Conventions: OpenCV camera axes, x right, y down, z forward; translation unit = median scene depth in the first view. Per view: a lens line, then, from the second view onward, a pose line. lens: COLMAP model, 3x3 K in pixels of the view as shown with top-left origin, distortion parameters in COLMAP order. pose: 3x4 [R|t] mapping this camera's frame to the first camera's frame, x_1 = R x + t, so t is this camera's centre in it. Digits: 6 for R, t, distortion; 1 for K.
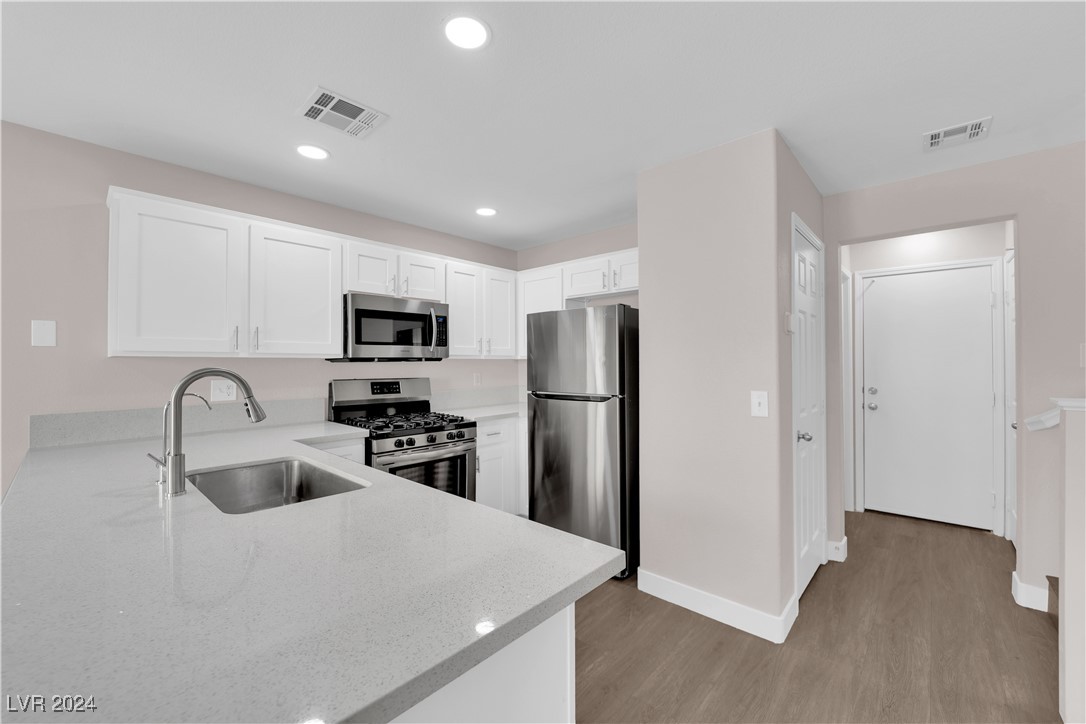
lens RADIAL K [[435.6, 0, 542.2], [0, 435.6, 359.0], [0, 0, 1]] dist [-0.002923, -0.008034]
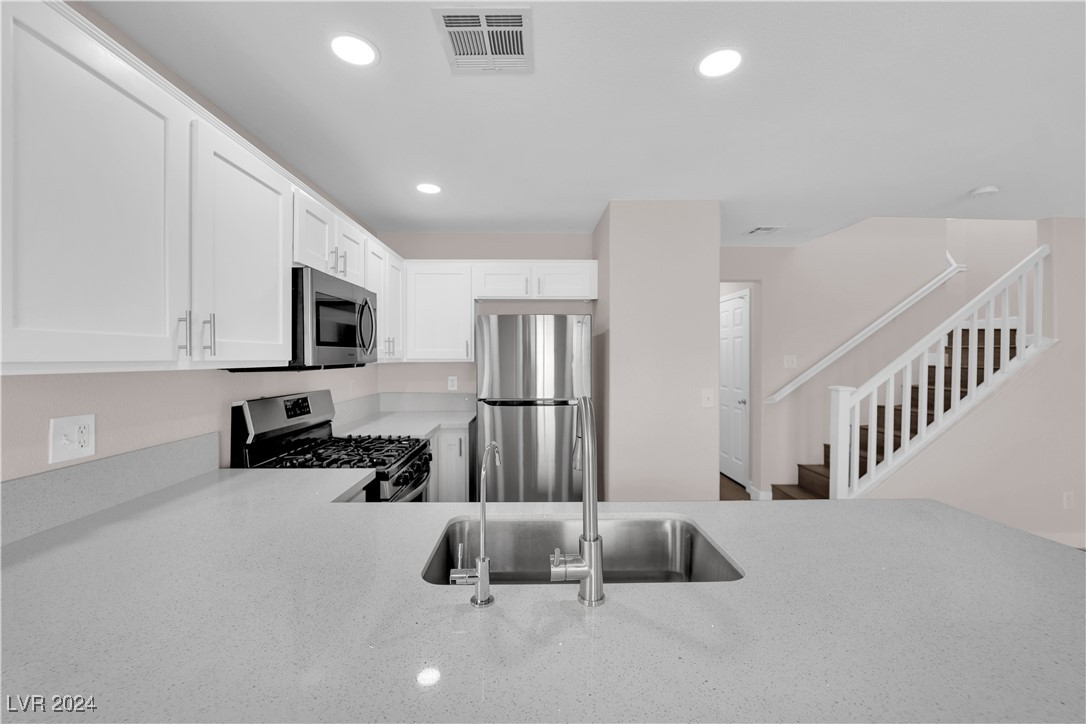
lens RADIAL K [[435.6, 0, 542.2], [0, 435.6, 359.0], [0, 0, 1]] dist [-0.002923, -0.008034]
pose [[0.727265, 0.001438, 0.686355, -0.560084], [-0.008468, 0.999940, 0.006878, -0.018353], [-0.686304, -0.010814, 0.727234, 0.243983]]
